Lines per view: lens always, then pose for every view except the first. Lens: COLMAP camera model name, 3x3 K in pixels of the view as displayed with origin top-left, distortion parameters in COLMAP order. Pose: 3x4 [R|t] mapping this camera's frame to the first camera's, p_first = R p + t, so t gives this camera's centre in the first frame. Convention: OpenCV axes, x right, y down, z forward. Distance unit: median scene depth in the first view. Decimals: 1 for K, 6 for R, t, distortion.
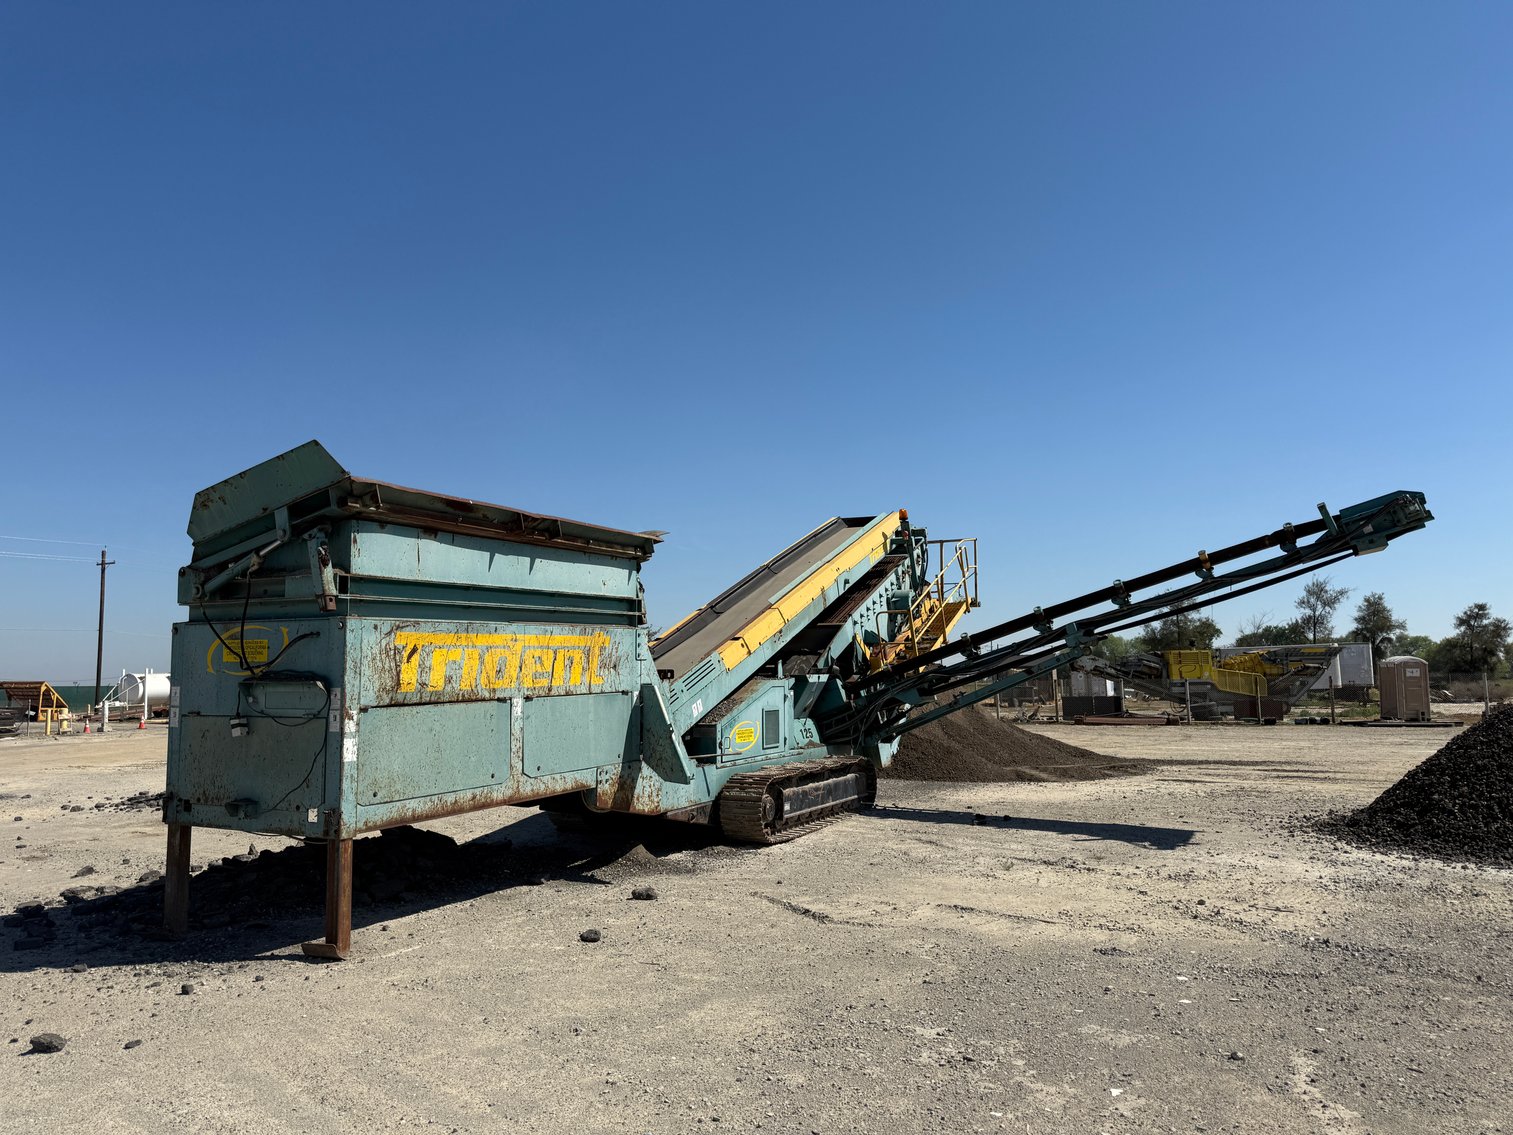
lens RADIAL K [[1084.1, 0, 752.8], [0, 1084.1, 567.5], [0, 0, 1]] dist [0.006137, -0.003674]
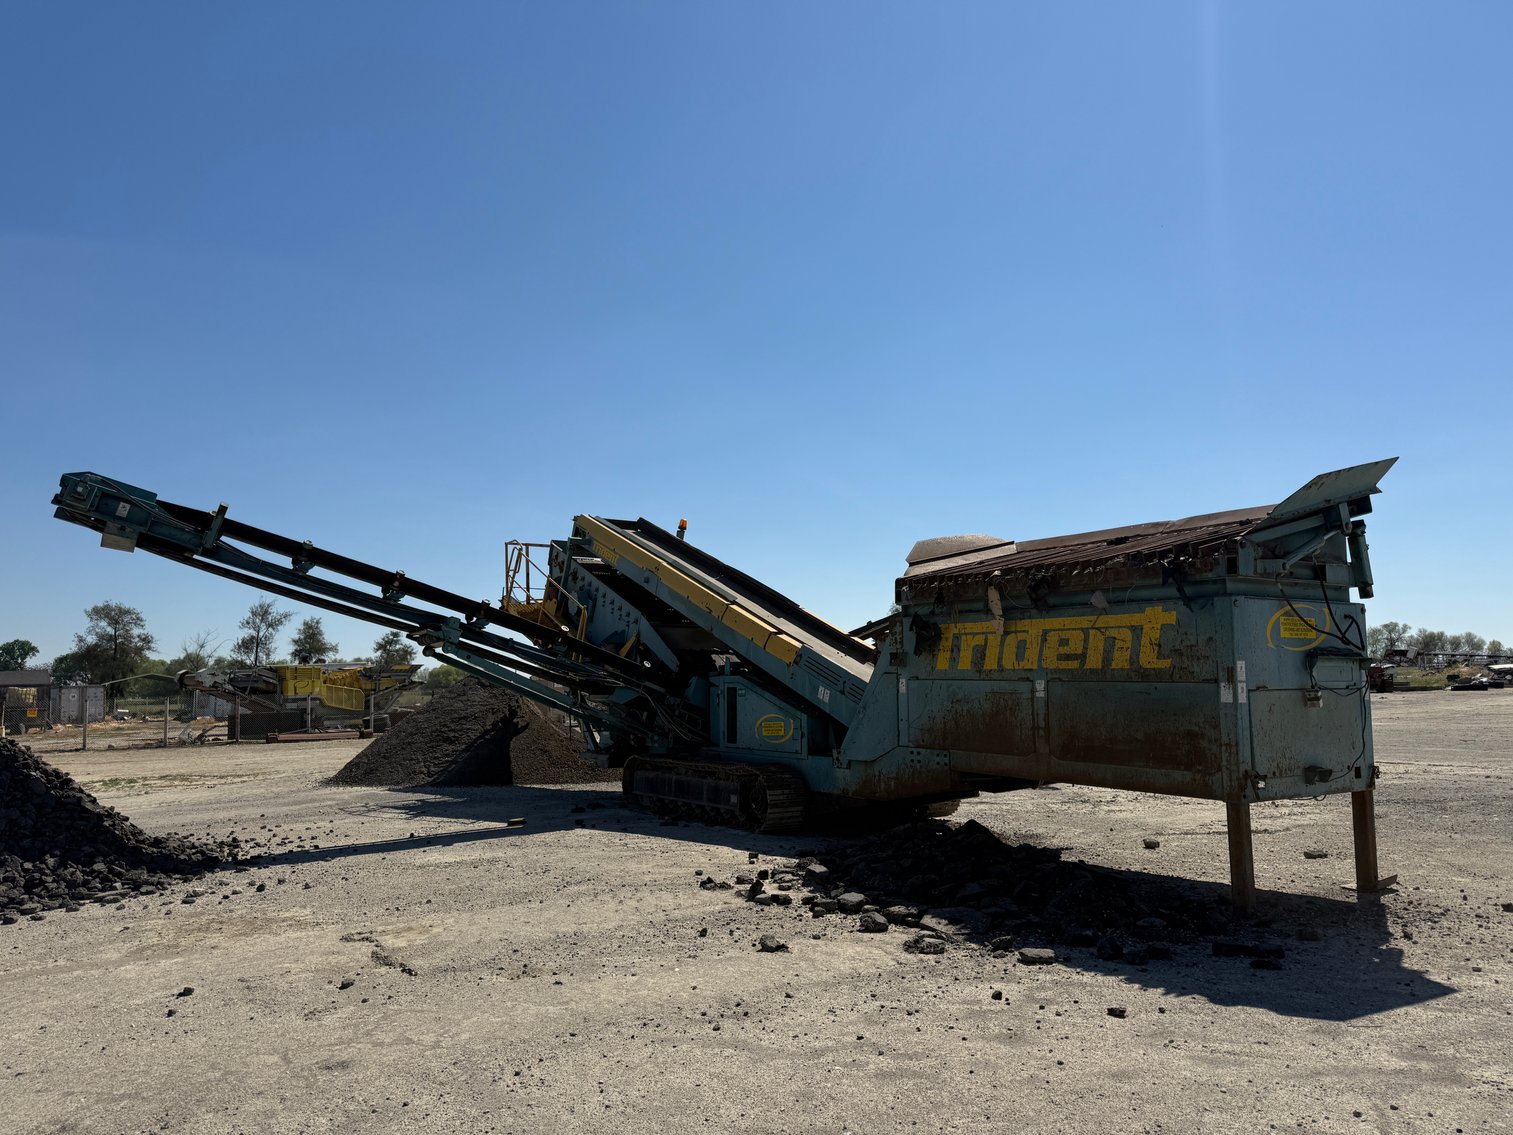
lens RADIAL K [[1084.1, 0, 752.1], [0, 1084.1, 571.3], [0, 0, 1]] dist [0.006137, -0.003674]
pose [[0.482446, 0.091697, 0.871113, -0.169806], [-0.075487, 0.995158, -0.062947, 0.013245], [-0.872667, -0.035389, 0.487032, 0.097525]]
